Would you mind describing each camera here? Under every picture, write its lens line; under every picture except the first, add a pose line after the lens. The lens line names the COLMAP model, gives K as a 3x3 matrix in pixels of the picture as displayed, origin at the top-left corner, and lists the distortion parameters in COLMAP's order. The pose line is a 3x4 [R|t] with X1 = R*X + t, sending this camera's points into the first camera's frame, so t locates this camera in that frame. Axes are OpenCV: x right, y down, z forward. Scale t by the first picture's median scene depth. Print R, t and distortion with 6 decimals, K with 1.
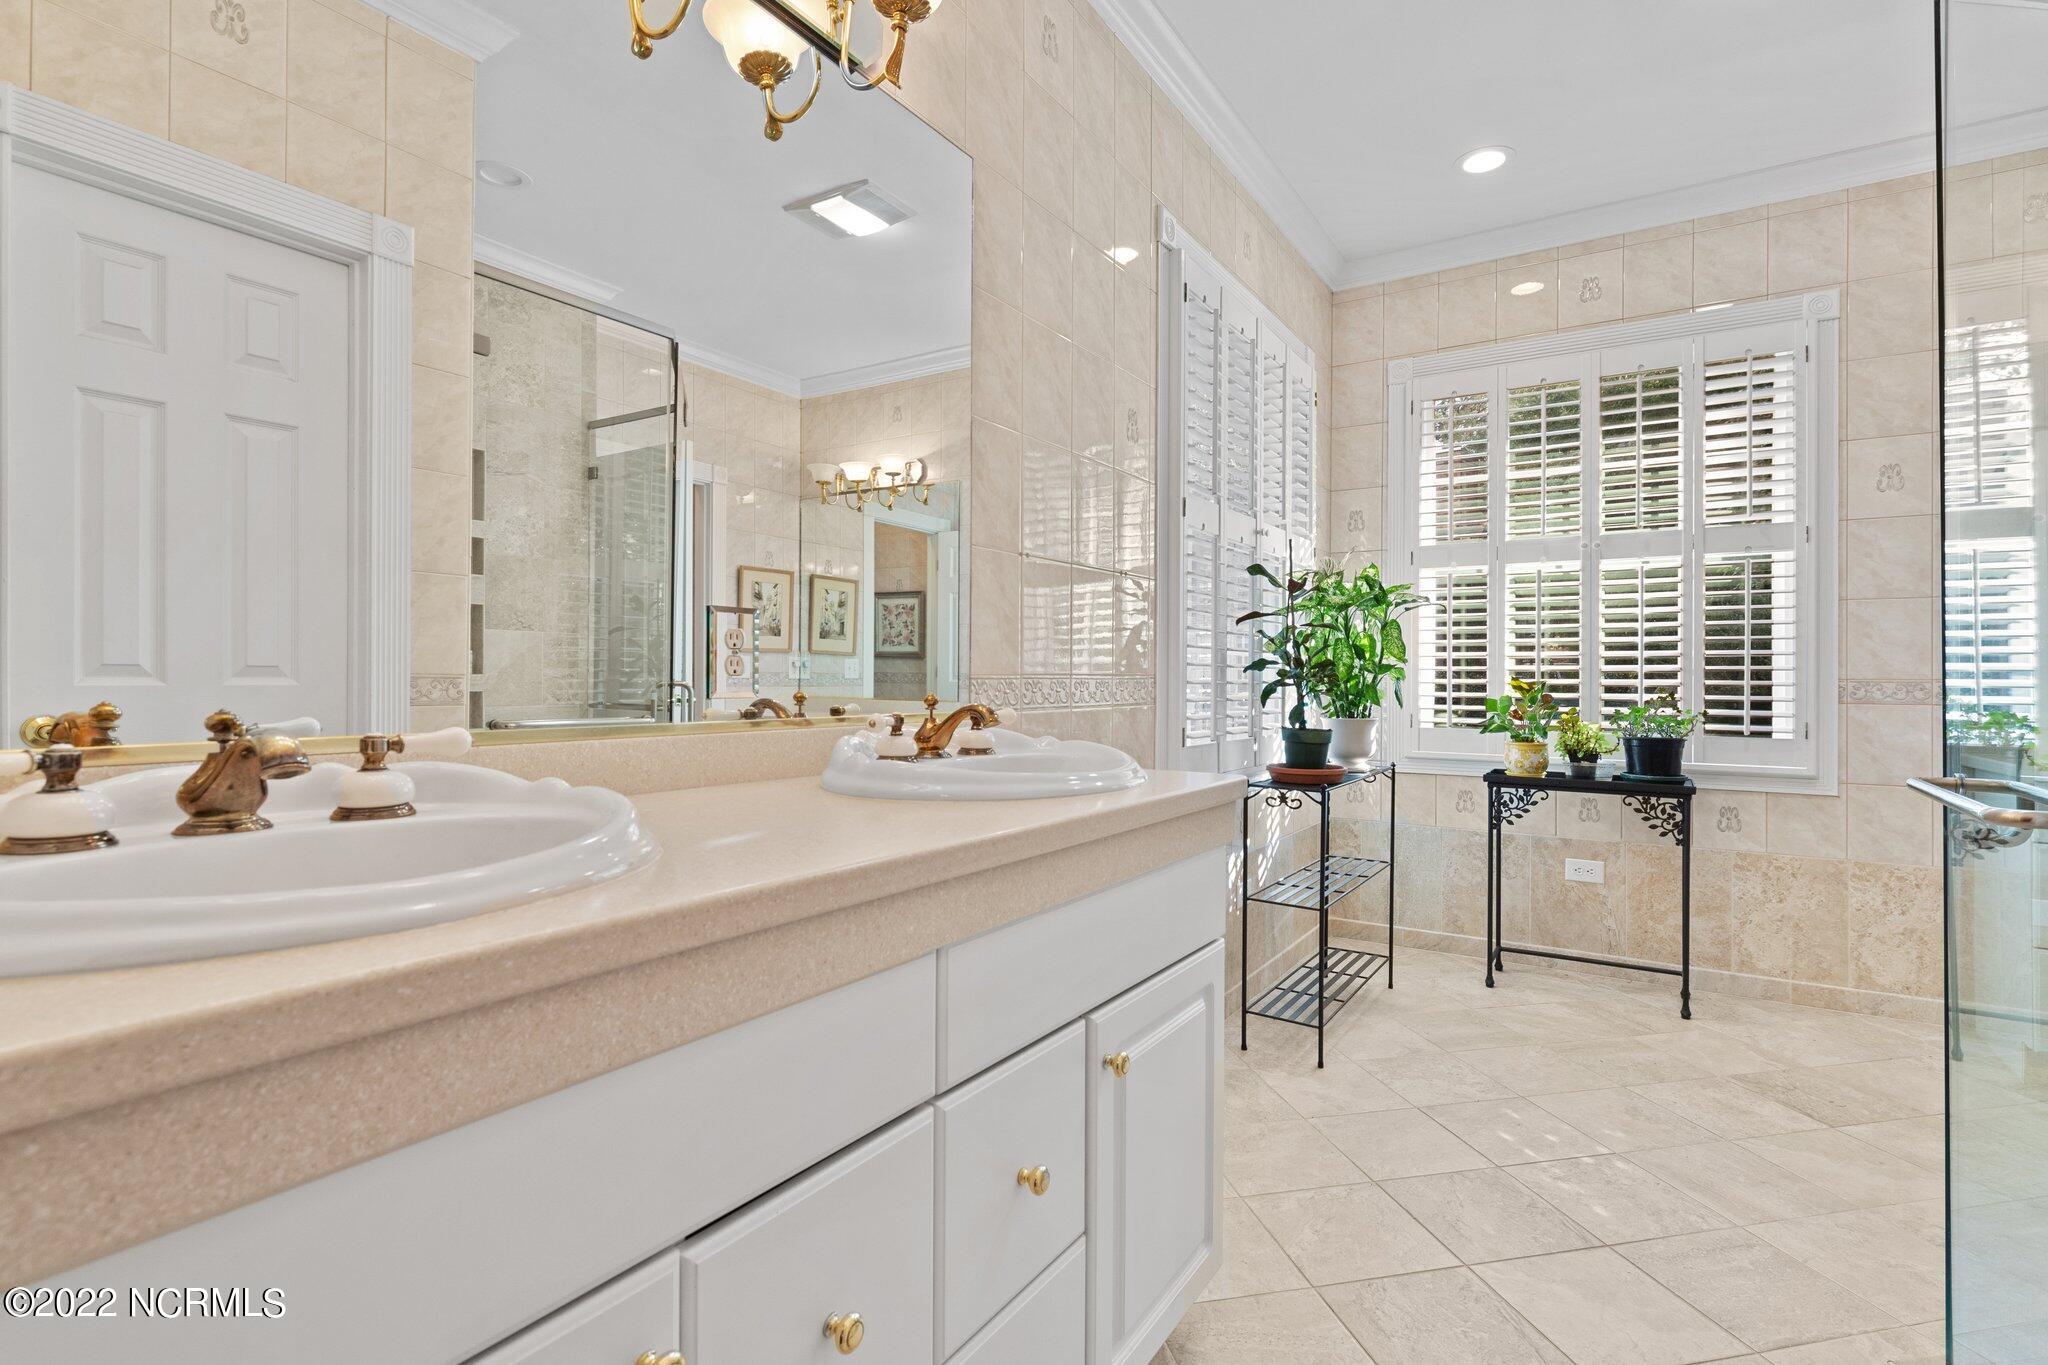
lens RADIAL K [[983.3, 0, 1055.3], [0, 983.3, 674.7], [0, 0, 1]] dist [-0.000376, -0.001906]
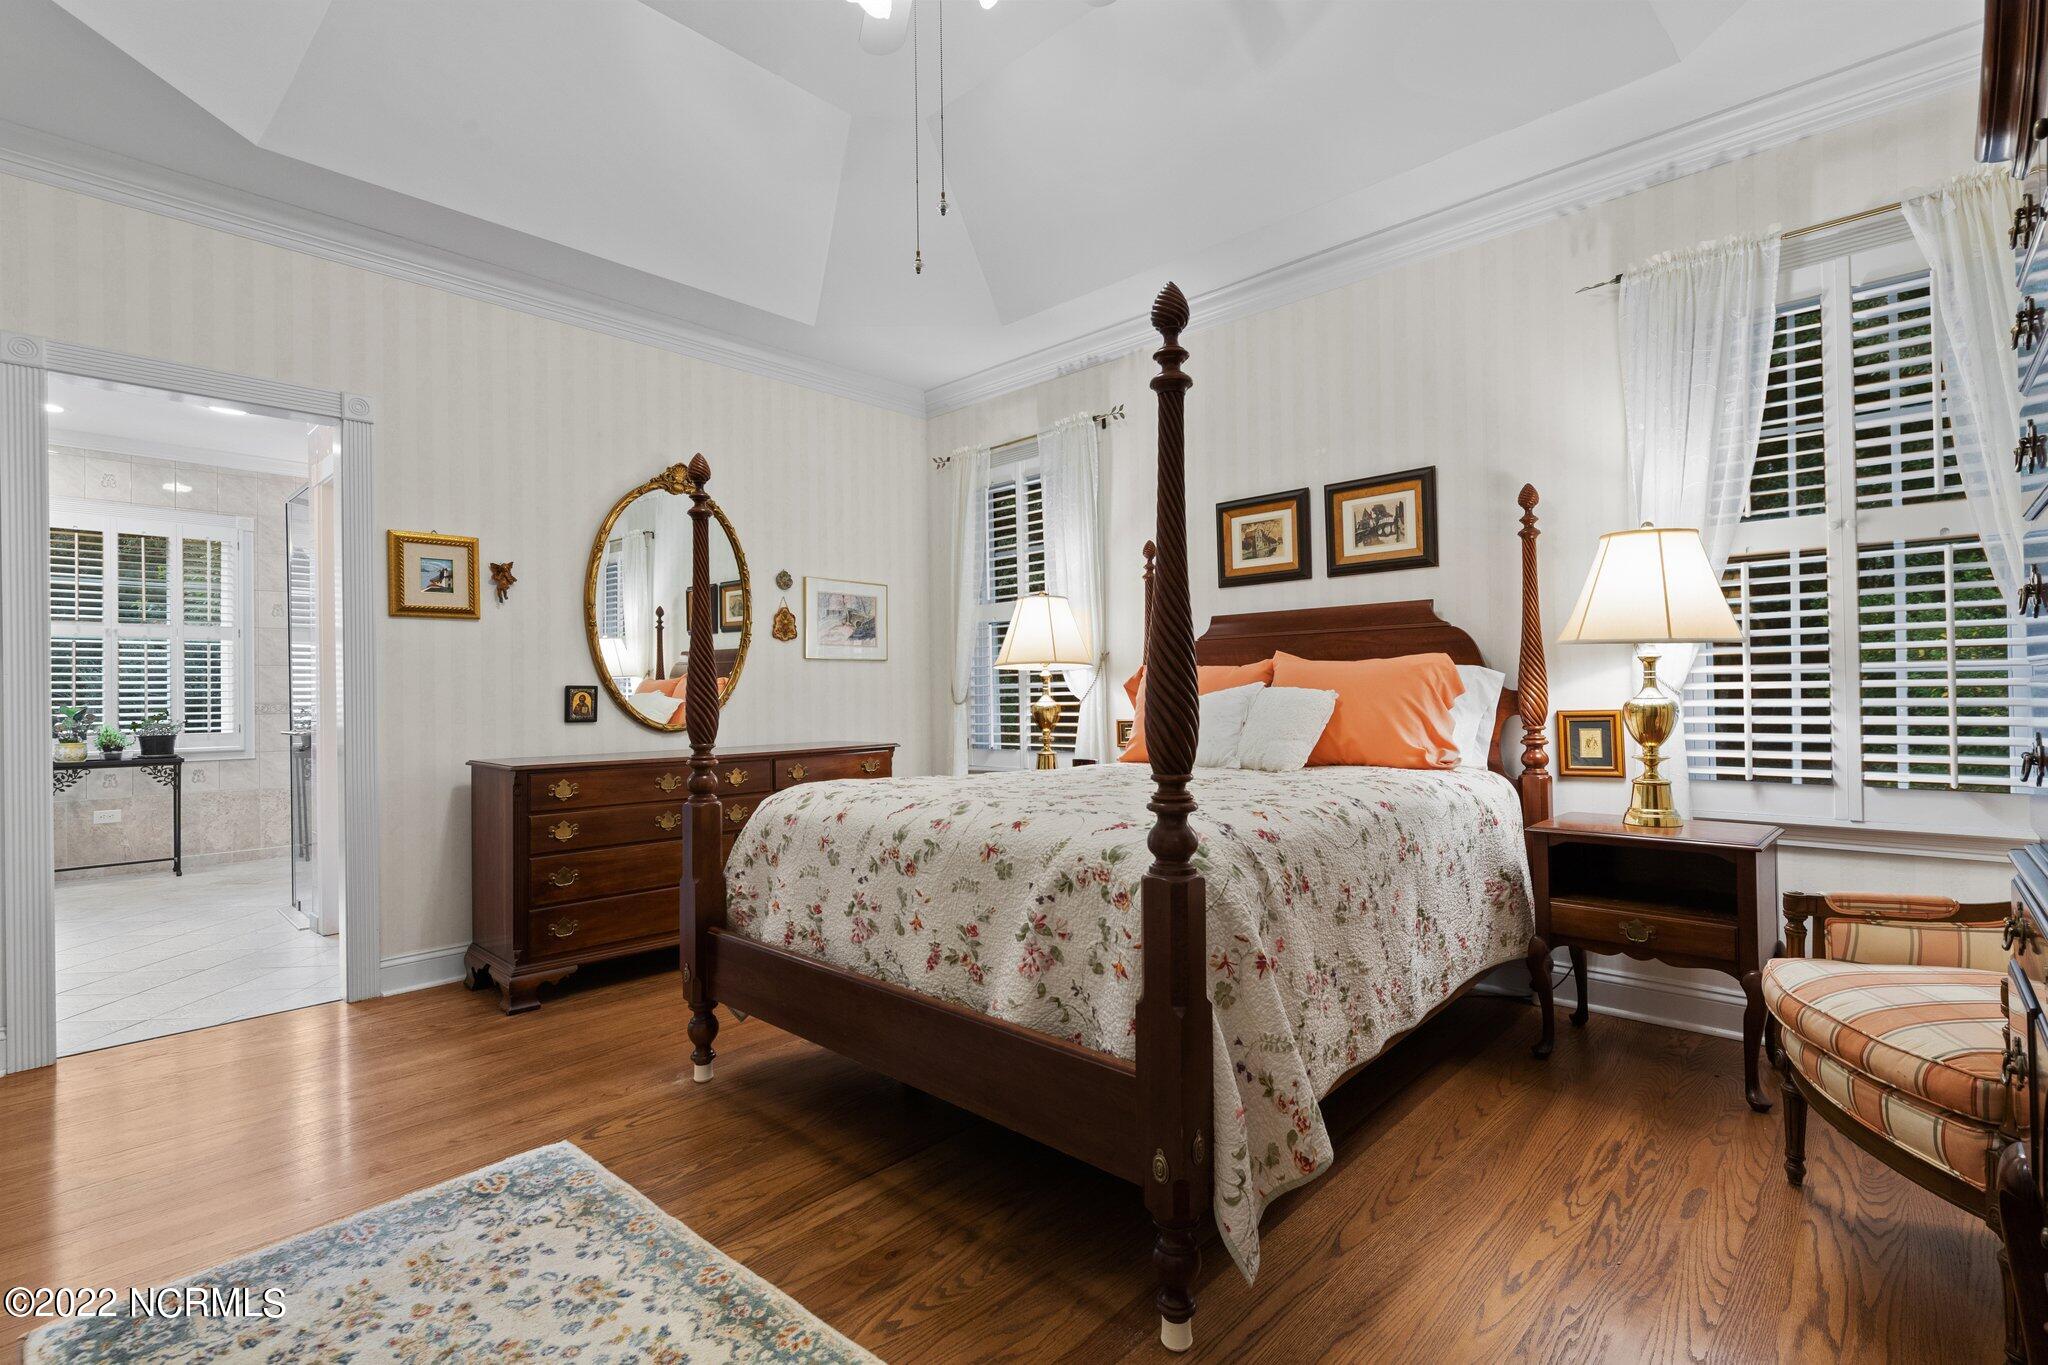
lens RADIAL K [[947.9, 0, 1017.6], [0, 947.9, 683.1], [0, 0, 1]] dist [0.005517, -0.001174]
pose [[0.190007, 0.006542, 0.981761, -0.859242], [0.013465, 0.999866, -0.009268, 0.002851], [-0.981690, 0.014980, 0.189894, -0.954836]]
